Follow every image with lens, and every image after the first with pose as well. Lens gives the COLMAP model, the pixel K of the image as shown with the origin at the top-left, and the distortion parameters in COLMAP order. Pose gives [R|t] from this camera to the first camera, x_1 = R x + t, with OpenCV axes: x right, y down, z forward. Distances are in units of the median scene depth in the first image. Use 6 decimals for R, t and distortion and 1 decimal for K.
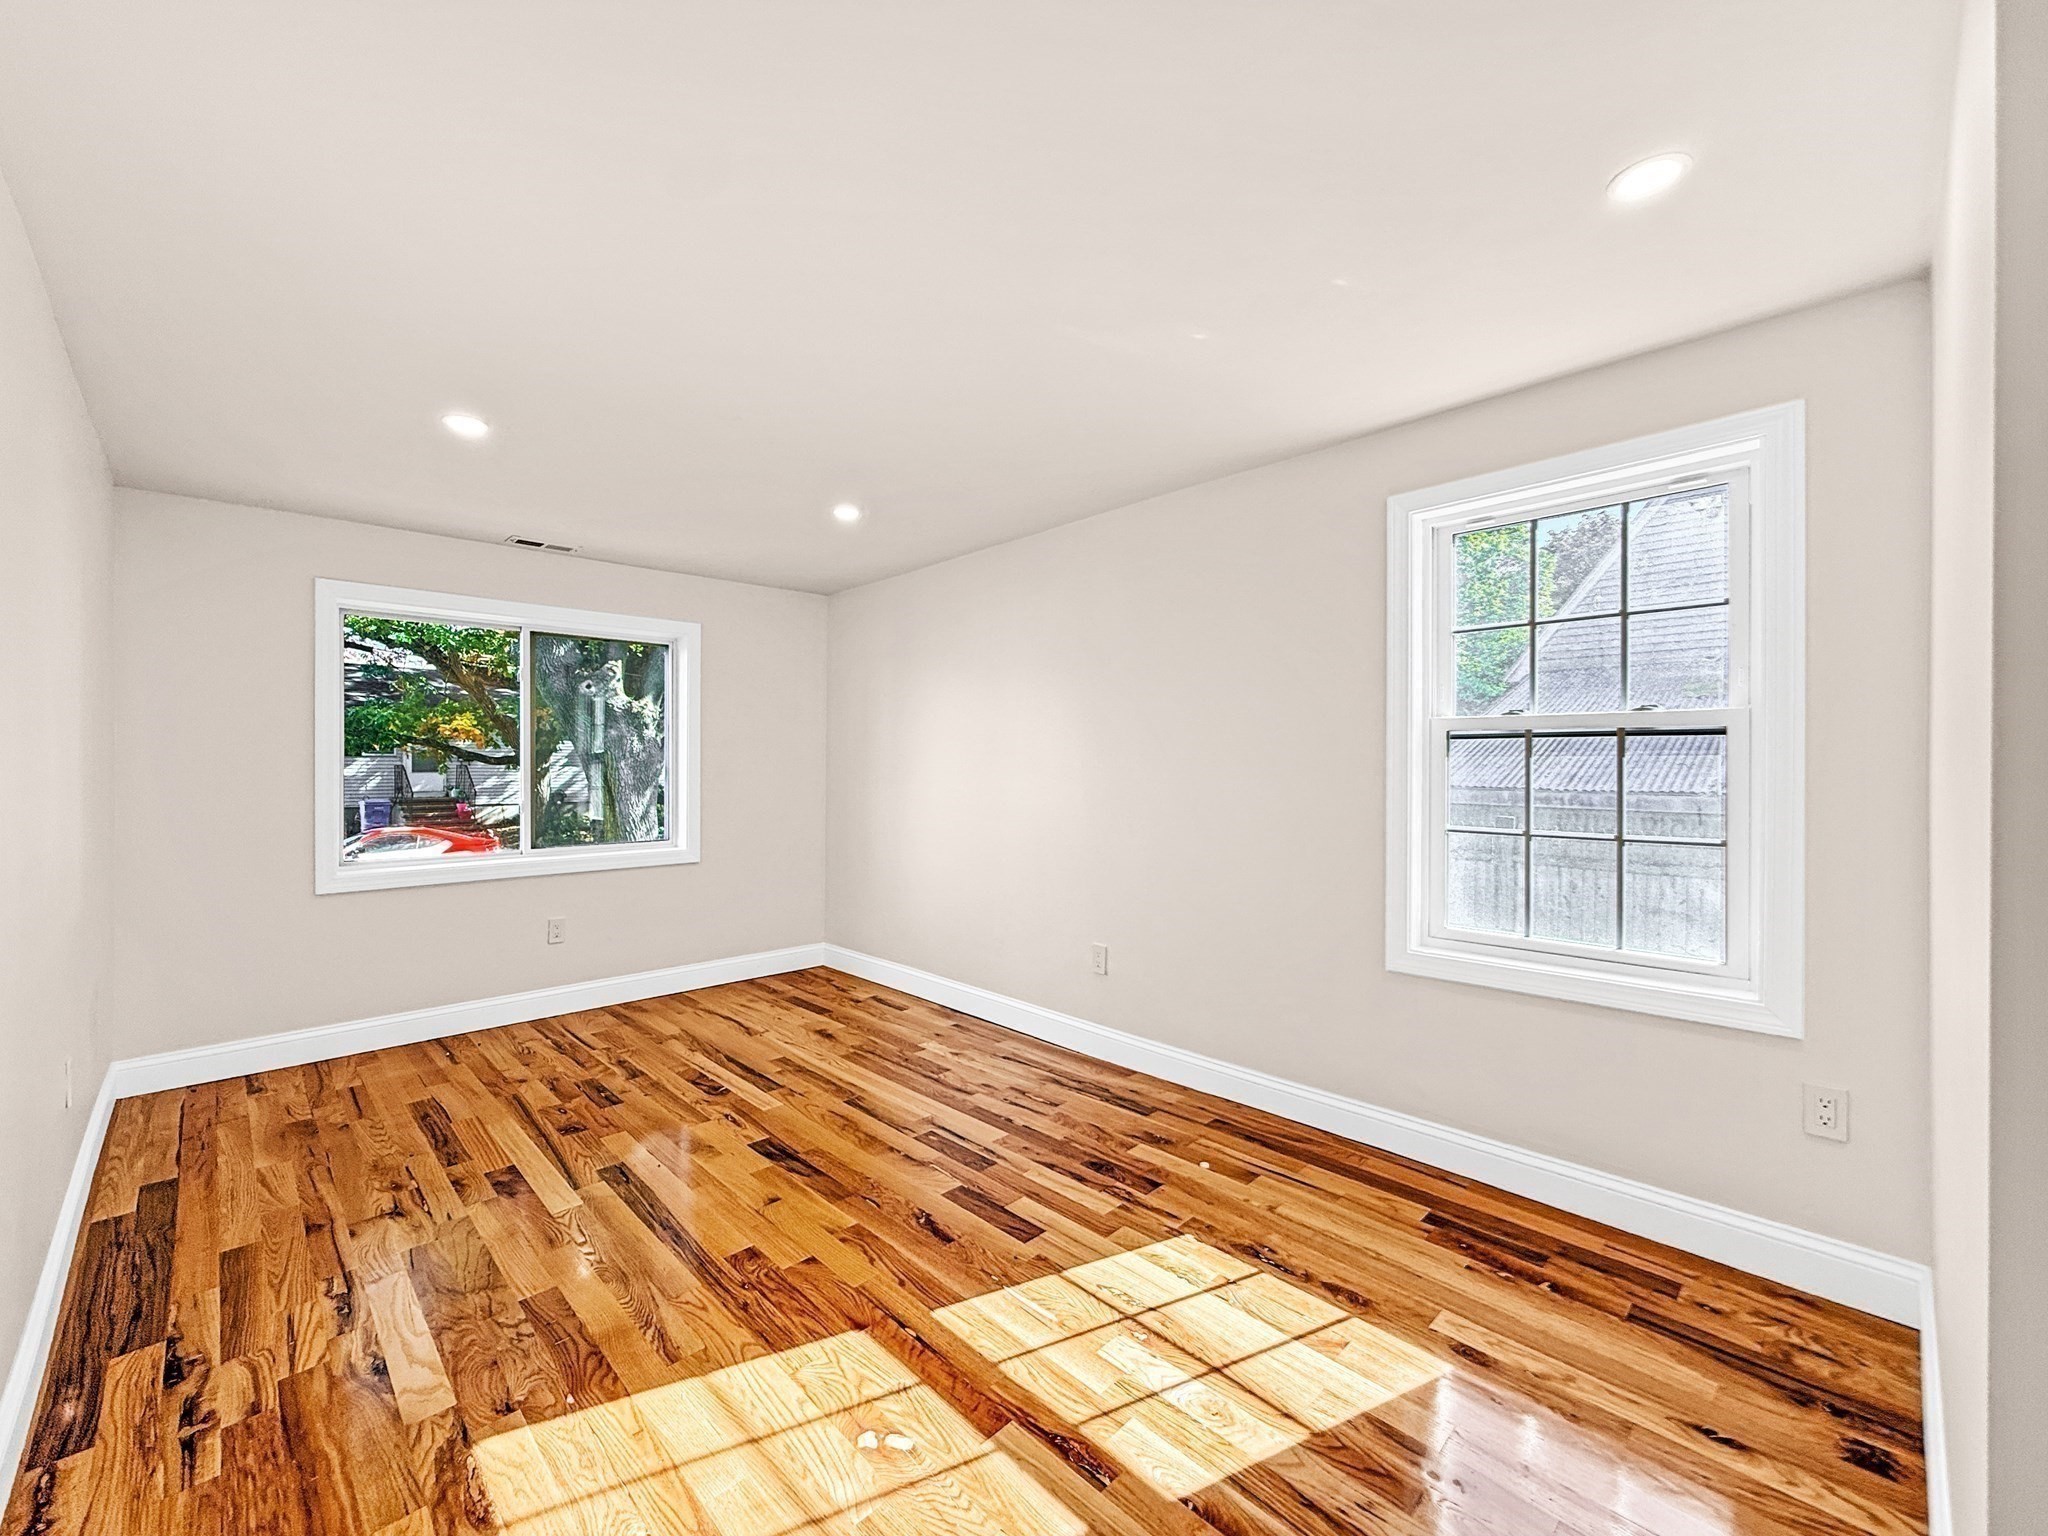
lens RADIAL K [[817.2, 0, 1002.3], [0, 817.2, 764.1], [0, 0, 1]] dist [-0.000781, 0.000769]
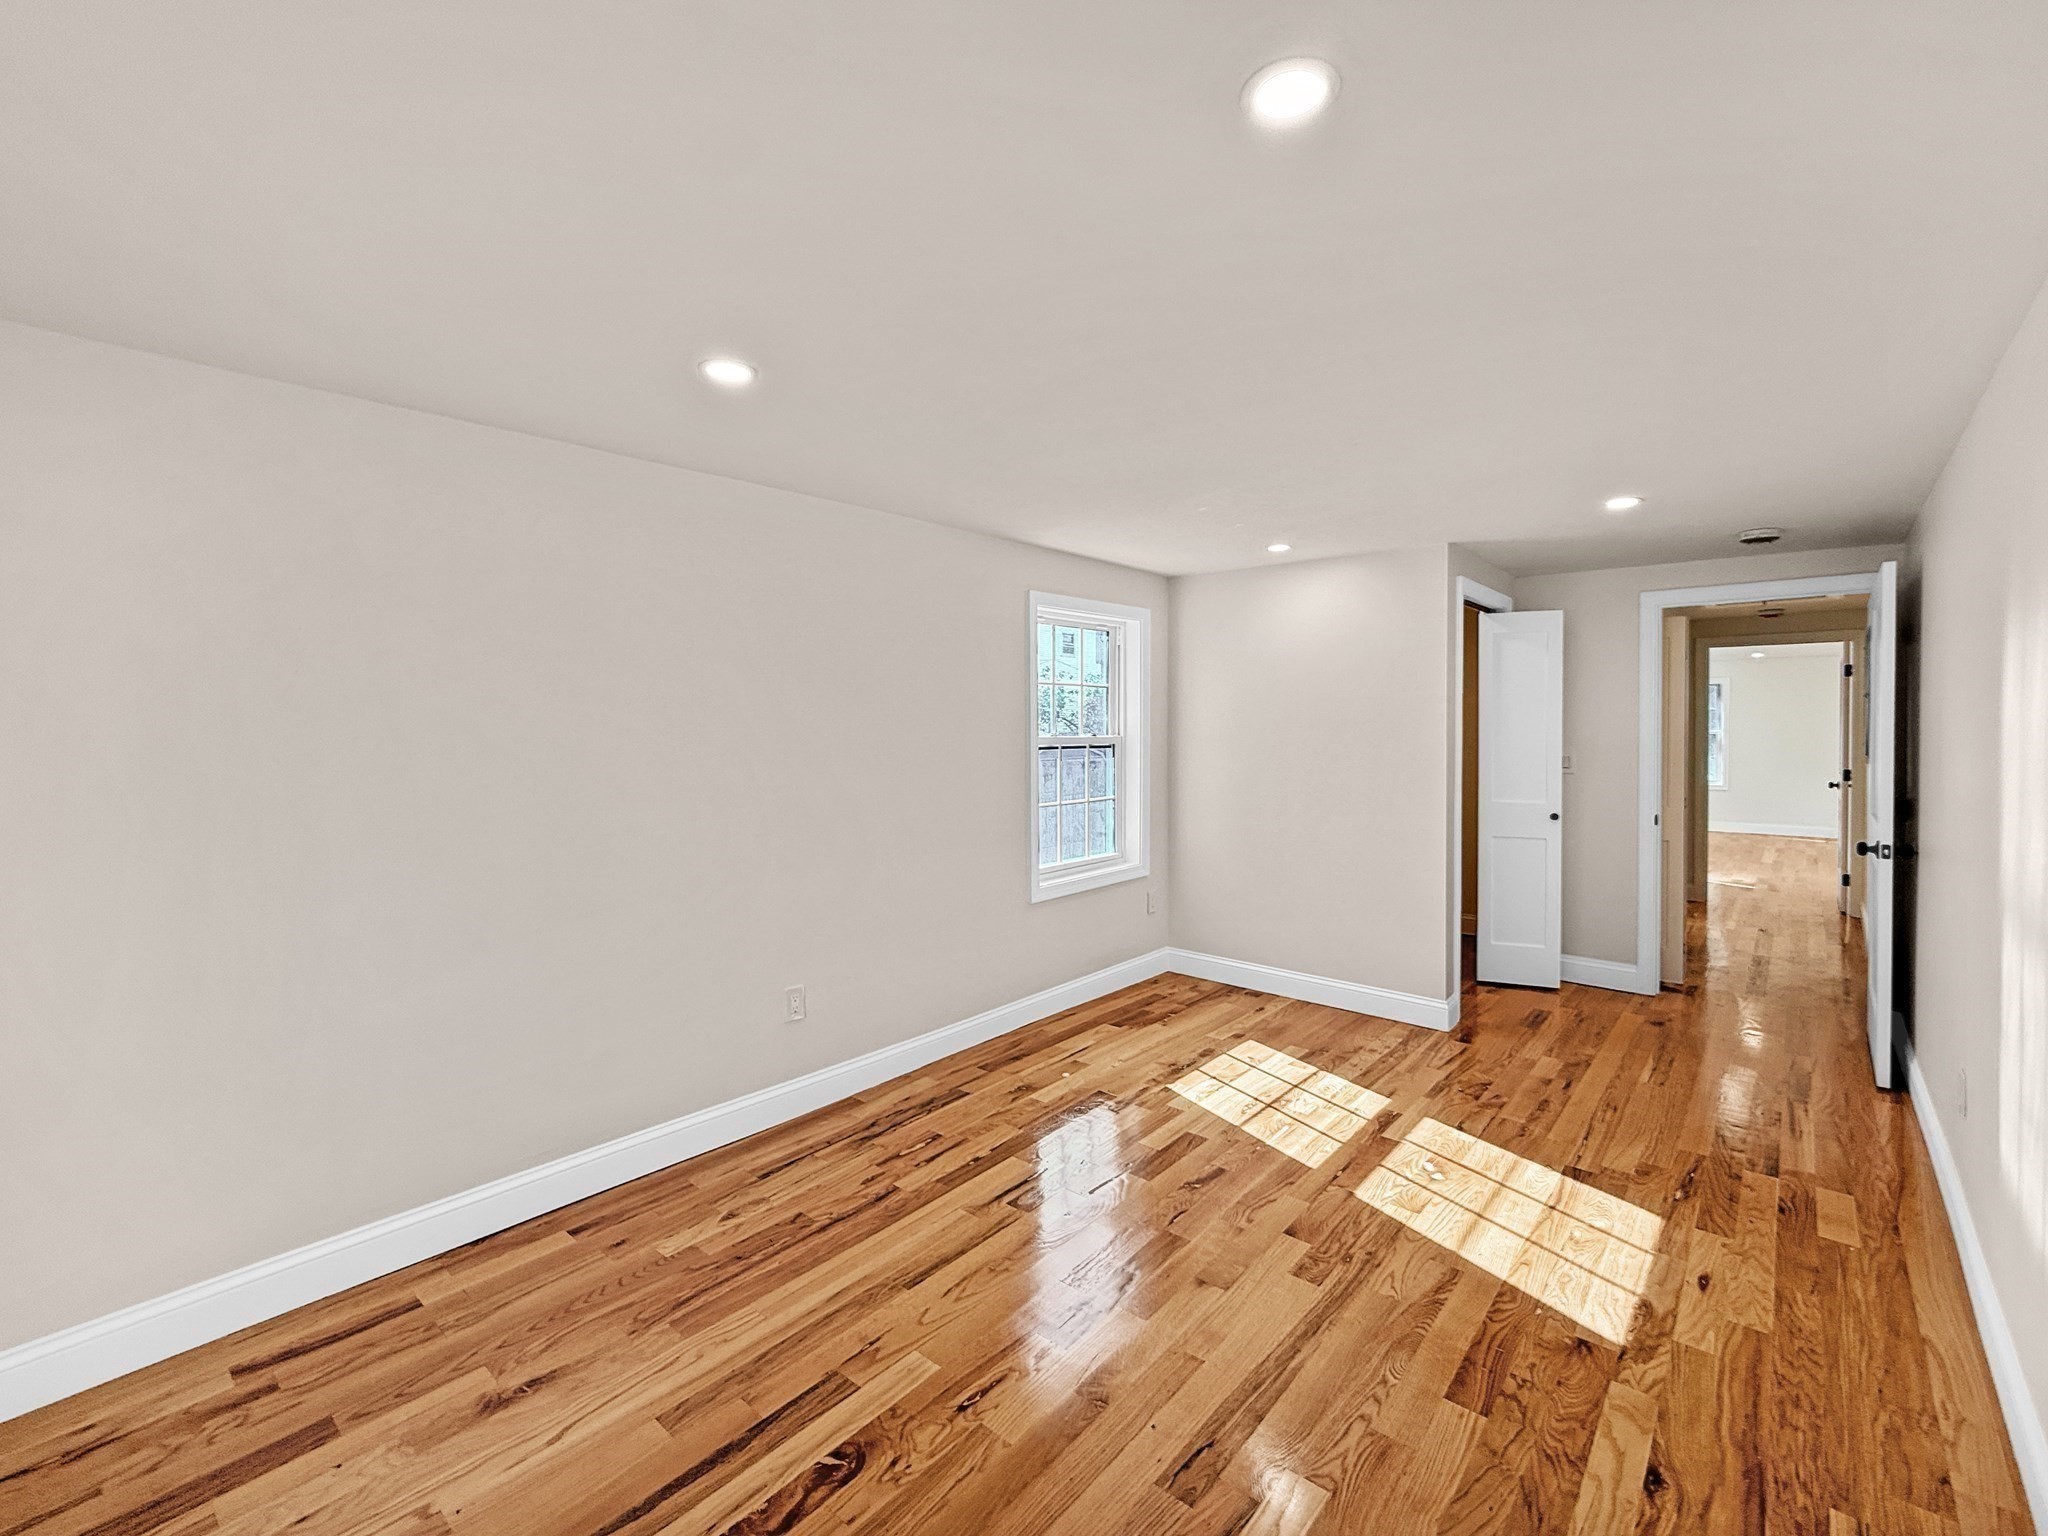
lens RADIAL K [[817.2, 0, 1001.9], [0, 817.2, 750.1], [0, 0, 1]] dist [-0.000781, 0.000769]
pose [[-0.032353, -0.023442, 0.999202, -1.328982], [0.009628, 0.999671, 0.023765, -0.088749], [-0.999430, 0.010389, -0.032116, 1.422775]]
